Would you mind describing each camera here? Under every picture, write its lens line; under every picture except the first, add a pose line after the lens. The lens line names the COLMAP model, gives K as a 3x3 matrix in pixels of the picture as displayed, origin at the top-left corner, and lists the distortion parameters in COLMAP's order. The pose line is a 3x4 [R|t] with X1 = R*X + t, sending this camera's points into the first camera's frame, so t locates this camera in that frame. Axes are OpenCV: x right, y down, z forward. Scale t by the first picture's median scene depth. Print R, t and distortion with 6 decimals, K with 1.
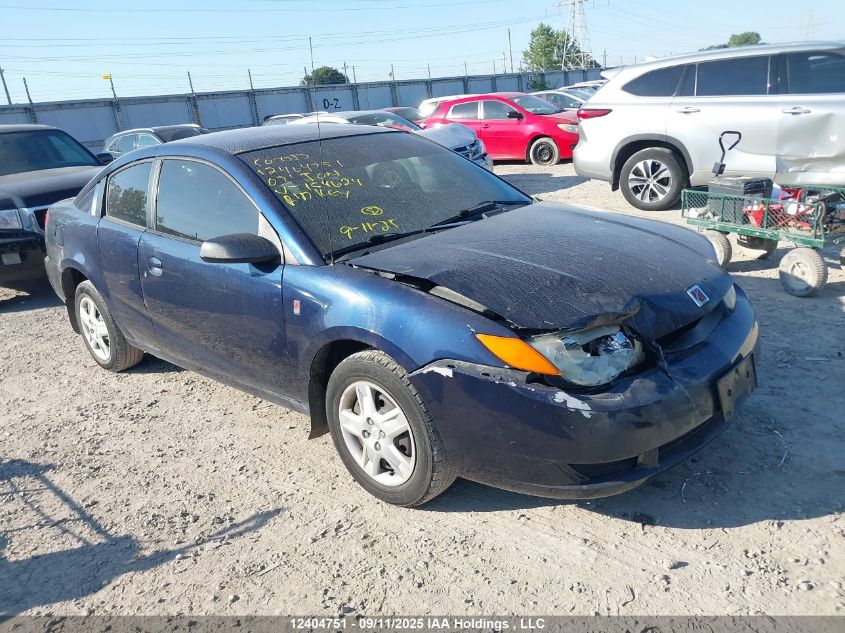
lens RADIAL K [[708.5, 0, 422.5], [0, 708.5, 316.5], [0, 0, 1]] dist [0.064318, -0.056708]
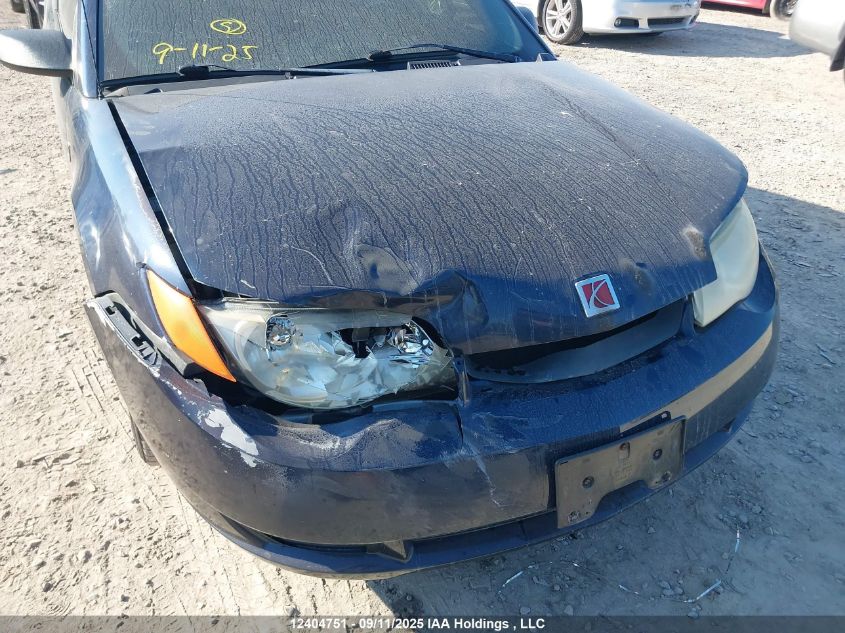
lens RADIAL K [[706.3, 0, 432.4], [0, 706.3, 330.1], [0, 0, 1]] dist [0.027025, -0.051335]
pose [[0.927002, 0.279501, -0.250093, 0.403683], [-0.207997, 0.937992, 0.277324, -0.124046], [0.312098, -0.205061, 0.927656, 0.457683]]
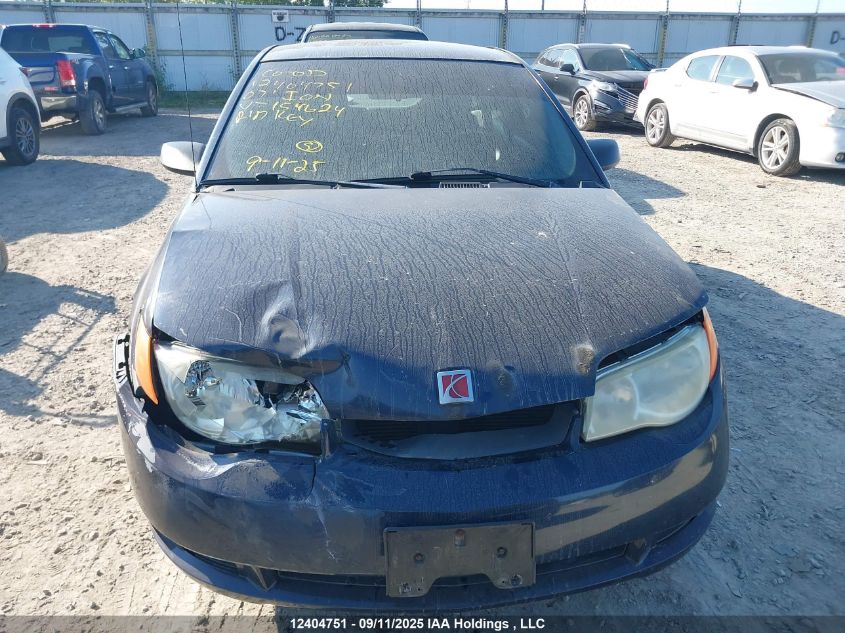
lens RADIAL K [[706.3, 0, 432.4], [0, 706.3, 330.1], [0, 0, 1]] dist [0.027025, -0.051335]
pose [[0.724492, 0.349284, -0.594232, 0.694721], [-0.277227, 0.936957, 0.212738, -0.190093], [0.631076, 0.010610, 0.775649, 0.527675]]
